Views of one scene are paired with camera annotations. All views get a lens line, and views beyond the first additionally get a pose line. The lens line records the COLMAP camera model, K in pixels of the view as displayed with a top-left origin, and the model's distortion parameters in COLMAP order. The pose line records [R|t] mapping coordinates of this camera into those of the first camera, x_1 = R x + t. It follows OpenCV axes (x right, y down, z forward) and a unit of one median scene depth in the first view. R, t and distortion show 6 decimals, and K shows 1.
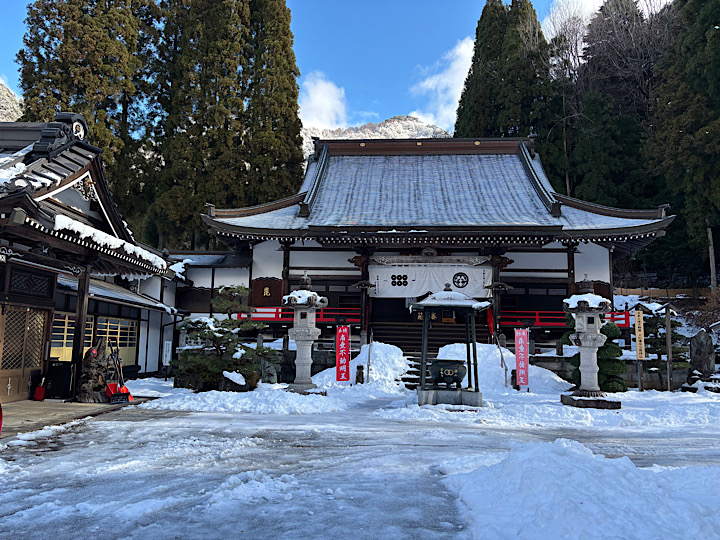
lens RADIAL K [[547.3, 0, 360.0], [0, 547.3, 270.0], [0, 0, 1]] dist [-0.001134, -0.000123]
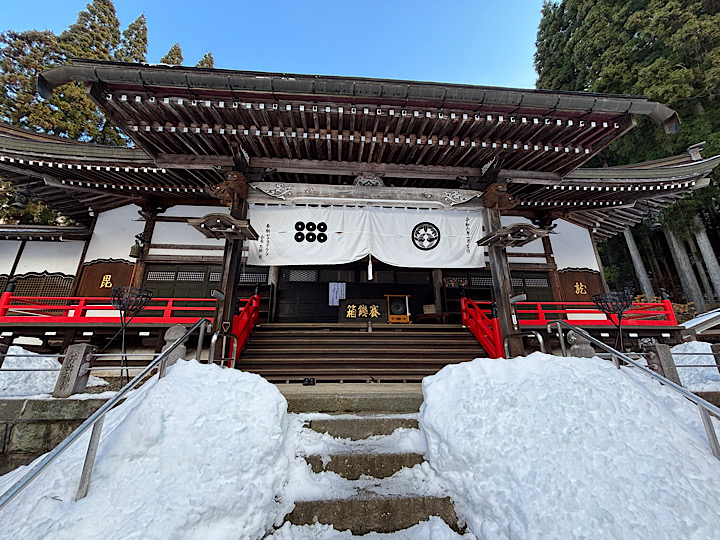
lens RADIAL K [[283.9, 0, 360.0], [0, 283.9, 270.0], [0, 0, 1]] dist [0.000662, -0.000020]
pose [[0.988431, 0.021627, 0.150120, 0.078201], [0.005549, 0.983962, -0.178290, 0.100723], [-0.151569, 0.177061, 0.972459, 0.743042]]
